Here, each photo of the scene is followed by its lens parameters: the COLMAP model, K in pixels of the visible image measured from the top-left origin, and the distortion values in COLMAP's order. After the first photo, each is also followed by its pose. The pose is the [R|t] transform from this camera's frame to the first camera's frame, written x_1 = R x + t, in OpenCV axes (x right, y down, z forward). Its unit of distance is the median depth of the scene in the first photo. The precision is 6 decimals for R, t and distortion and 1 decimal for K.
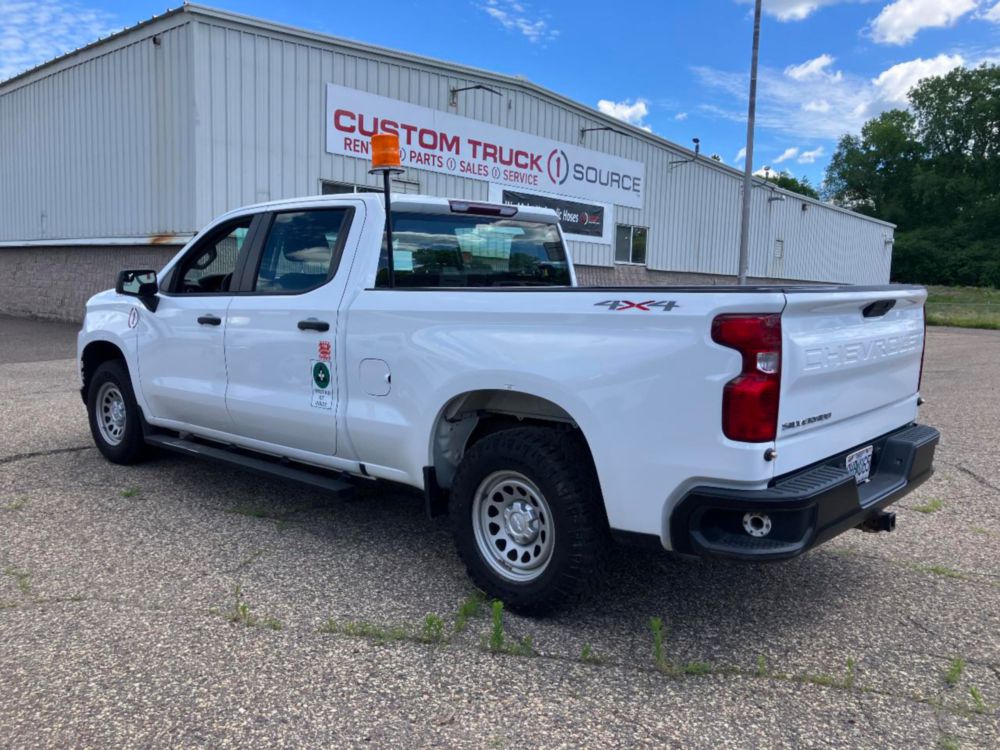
lens RADIAL K [[831.1, 0, 507.8], [0, 831.1, 363.3], [0, 0, 1]] dist [0.018535, -0.016214]
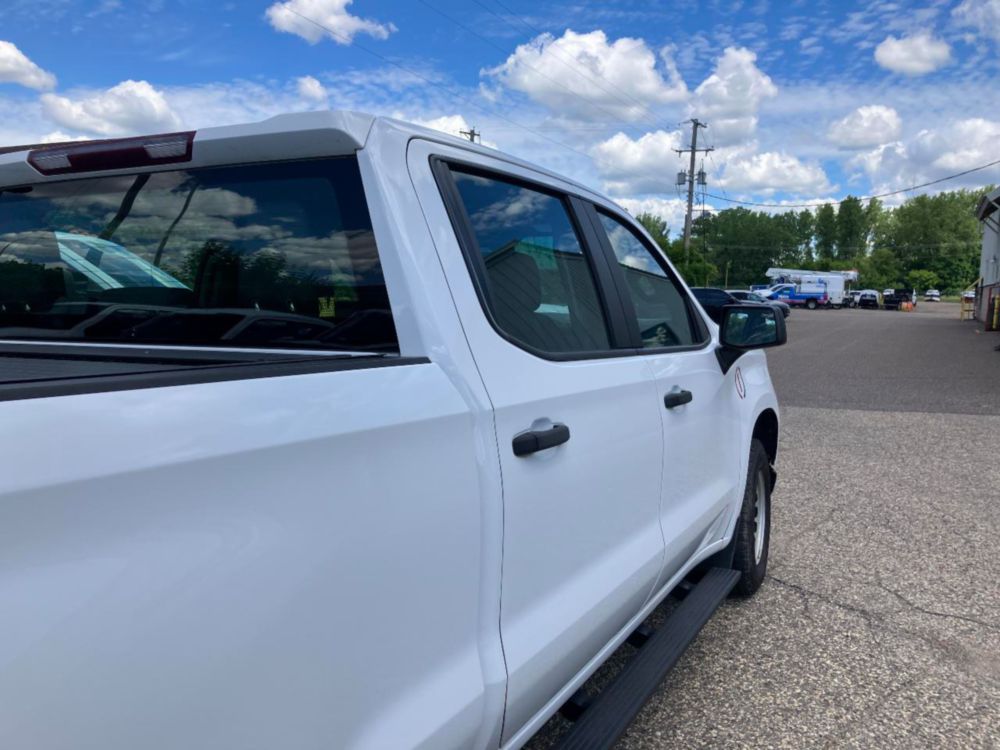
lens RADIAL K [[831.1, 0, 510.6], [0, 831.1, 373.4], [0, 0, 1]] dist [0.018535, -0.016214]
pose [[0.261501, 0.076629, -0.962157, 0.468431], [-0.103371, 0.993334, 0.051017, -0.133857], [0.959652, 0.086118, 0.267679, 1.209423]]
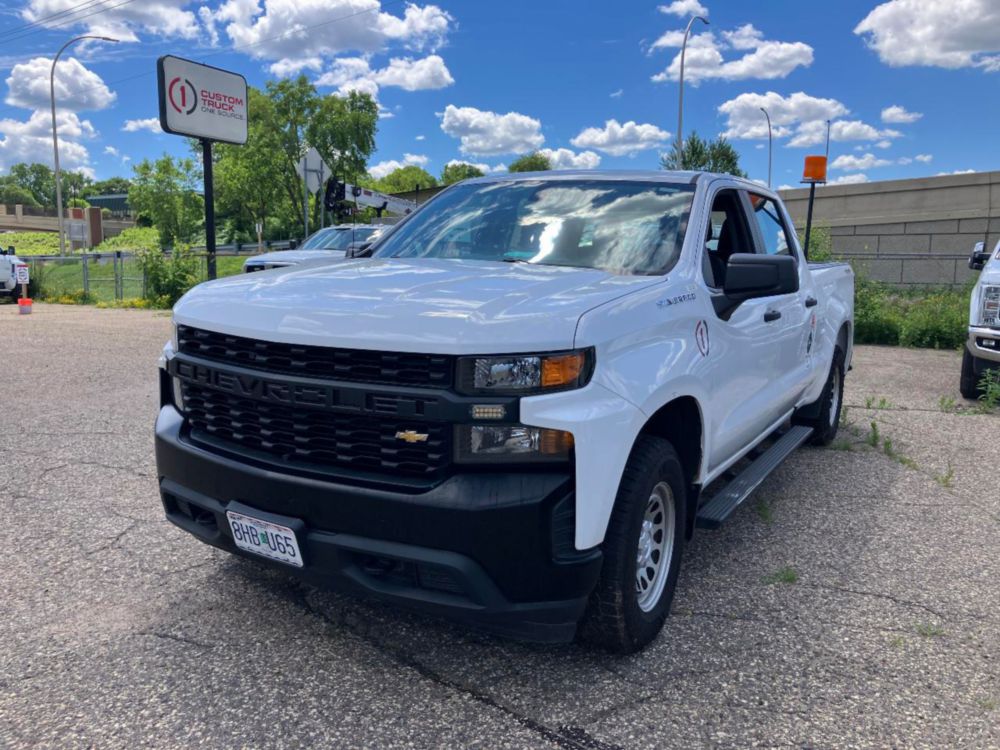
lens RADIAL K [[831.1, 0, 484.9], [0, 831.1, 363.2], [0, 0, 1]] dist [0.018535, -0.016214]
pose [[-0.187455, -0.150963, 0.970603, -1.306281], [0.075992, 0.982929, 0.167557, -0.193081], [-0.979329, 0.105168, -0.172783, 1.665102]]
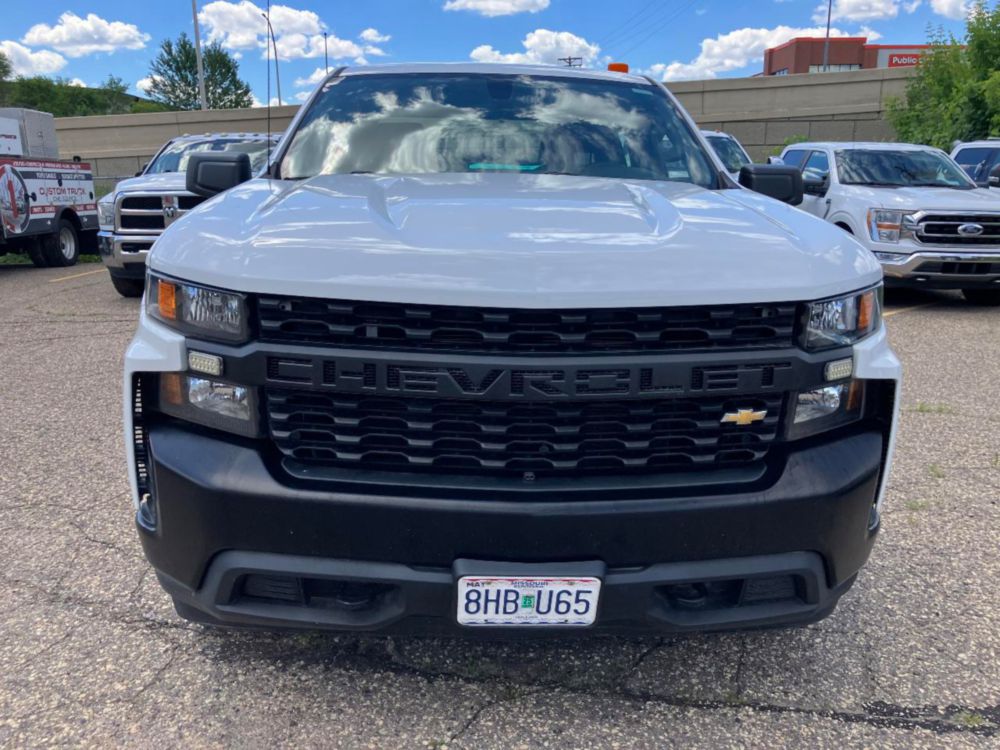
lens RADIAL K [[831.1, 0, 493.5], [0, 831.1, 379.7], [0, 0, 1]] dist [0.018535, -0.016214]
pose [[-0.702743, -0.190678, 0.685415, -0.943436], [0.053306, 0.946594, 0.317990, -0.212454], [-0.709444, 0.260002, -0.655048, 1.991499]]
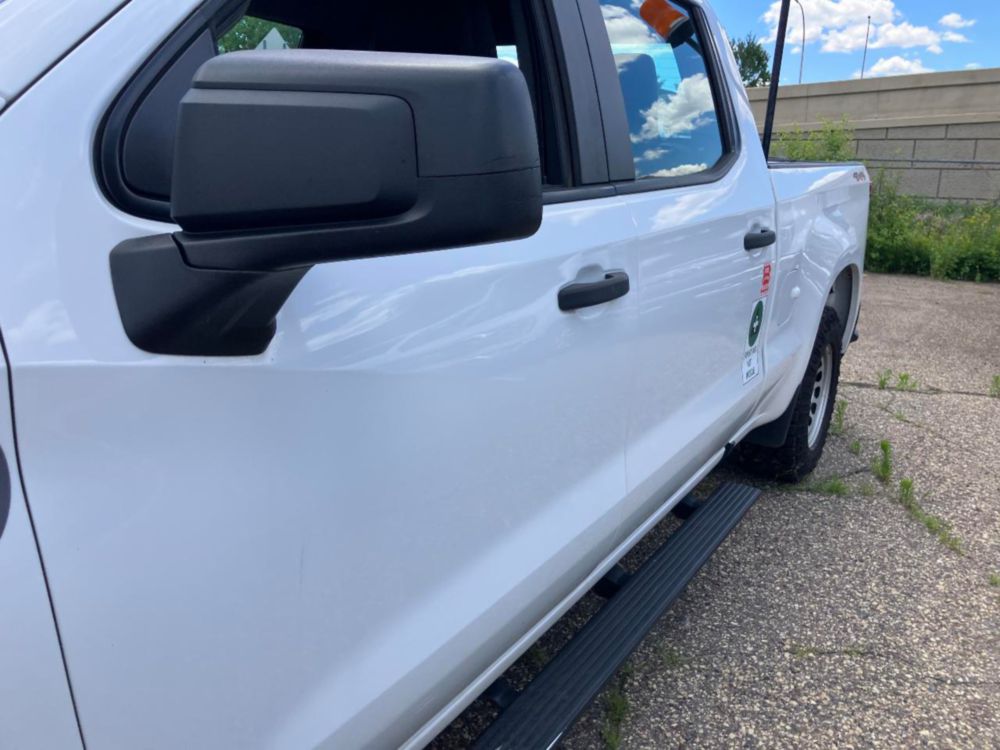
lens RADIAL K [[831.1, 0, 506.4], [0, 831.1, 368.0], [0, 0, 1]] dist [0.018535, -0.016214]
pose [[-0.183157, -0.262714, 0.947330, -0.736120], [0.060701, 0.958771, 0.277622, -0.124240], [-0.981208, 0.108352, -0.159659, 1.255681]]
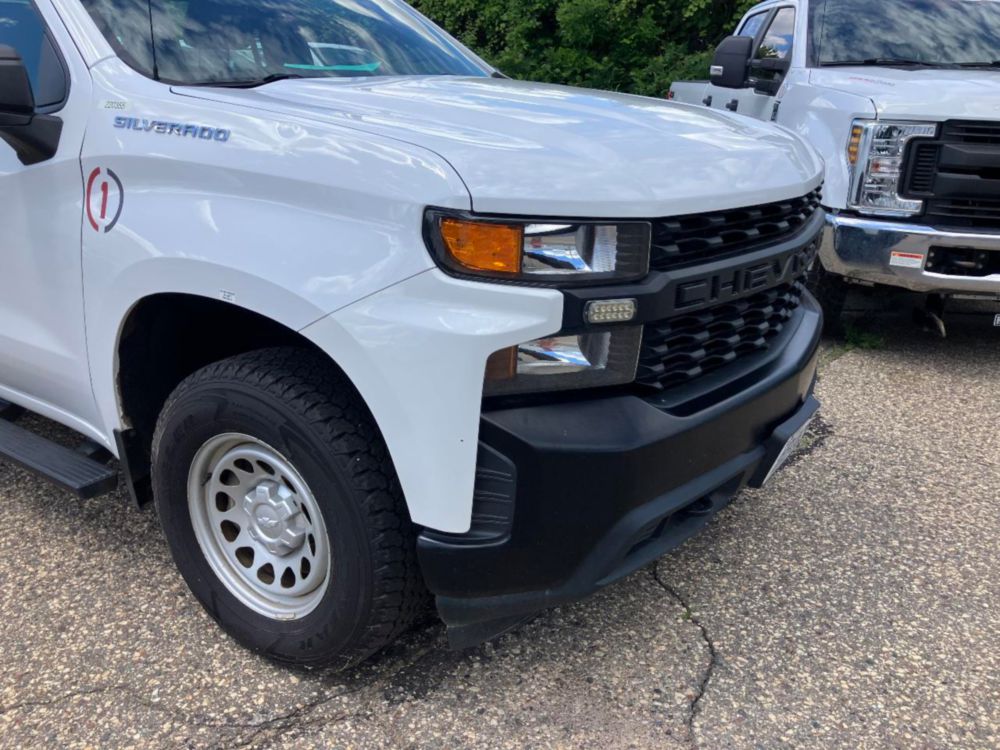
lens RADIAL K [[831.1, 0, 493.3], [0, 831.1, 381.4], [0, 0, 1]] dist [0.018535, -0.016214]
pose [[-0.991163, 0.027518, -0.129760, -0.445560], [-0.031807, 0.900399, 0.433901, -0.220033], [0.128776, 0.434194, -0.891567, 2.143356]]
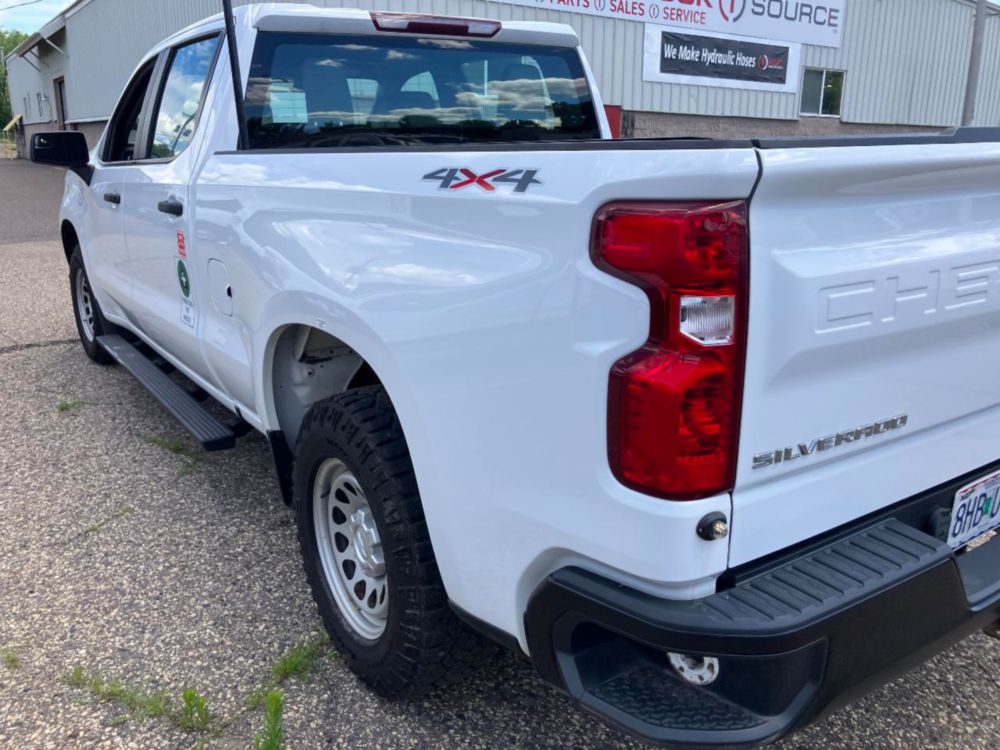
lens RADIAL K [[831.1, 0, 495.5], [0, 831.1, 352.9], [0, 0, 1]] dist [0.018535, -0.016214]
pose [[0.971364, 0.039630, -0.234267, 0.199292], [-0.004357, 0.988797, 0.149204, -0.029946], [0.237555, -0.143911, 0.960654, 0.372928]]
